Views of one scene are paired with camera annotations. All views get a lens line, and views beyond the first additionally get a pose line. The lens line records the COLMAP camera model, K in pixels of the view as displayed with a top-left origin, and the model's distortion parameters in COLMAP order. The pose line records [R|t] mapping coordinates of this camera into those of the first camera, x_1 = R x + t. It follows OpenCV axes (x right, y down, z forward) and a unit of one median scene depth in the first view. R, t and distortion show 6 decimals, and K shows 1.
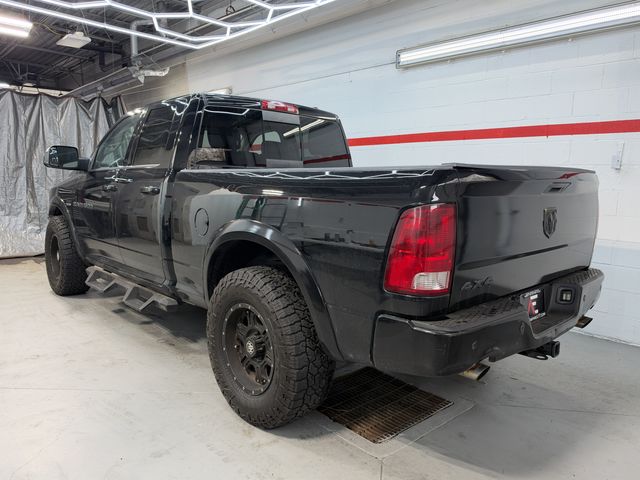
lens RADIAL K [[483.3, 0, 321.8], [0, 483.3, 245.2], [0, 0, 1]] dist [0.012533, -0.043961]
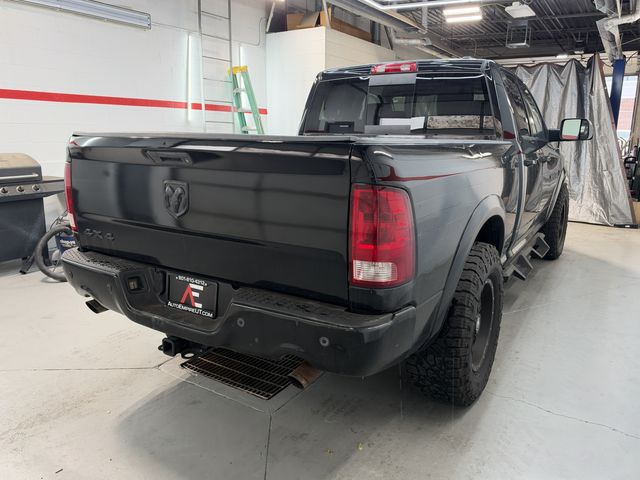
lens RADIAL K [[483.3, 0, 326.6], [0, 483.3, 234.0], [0, 0, 1]] dist [0.012533, -0.043961]
pose [[0.267194, 0.185890, -0.945543, 0.817584], [-0.141022, 0.978197, 0.152459, -0.092932], [0.953268, 0.092607, 0.287583, 0.613446]]
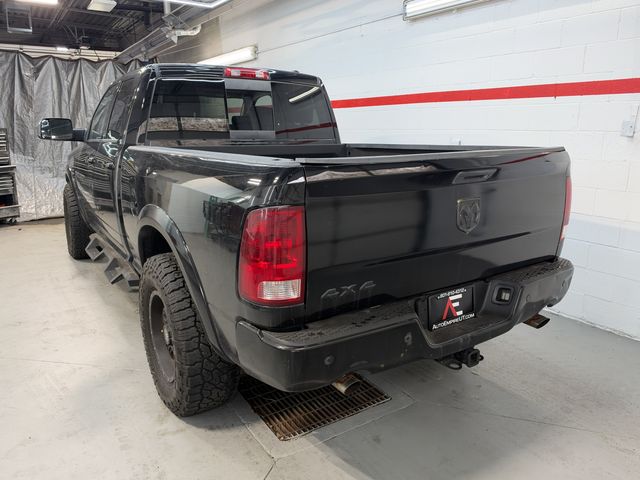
lens RADIAL K [[483.3, 0, 316.4], [0, 483.3, 244.0], [0, 0, 1]] dist [0.012533, -0.043961]
pose [[0.987844, 0.021517, -0.153951, 0.201954], [-0.007248, 0.995672, 0.092650, -0.043924], [0.155278, -0.090408, 0.983725, 0.062898]]
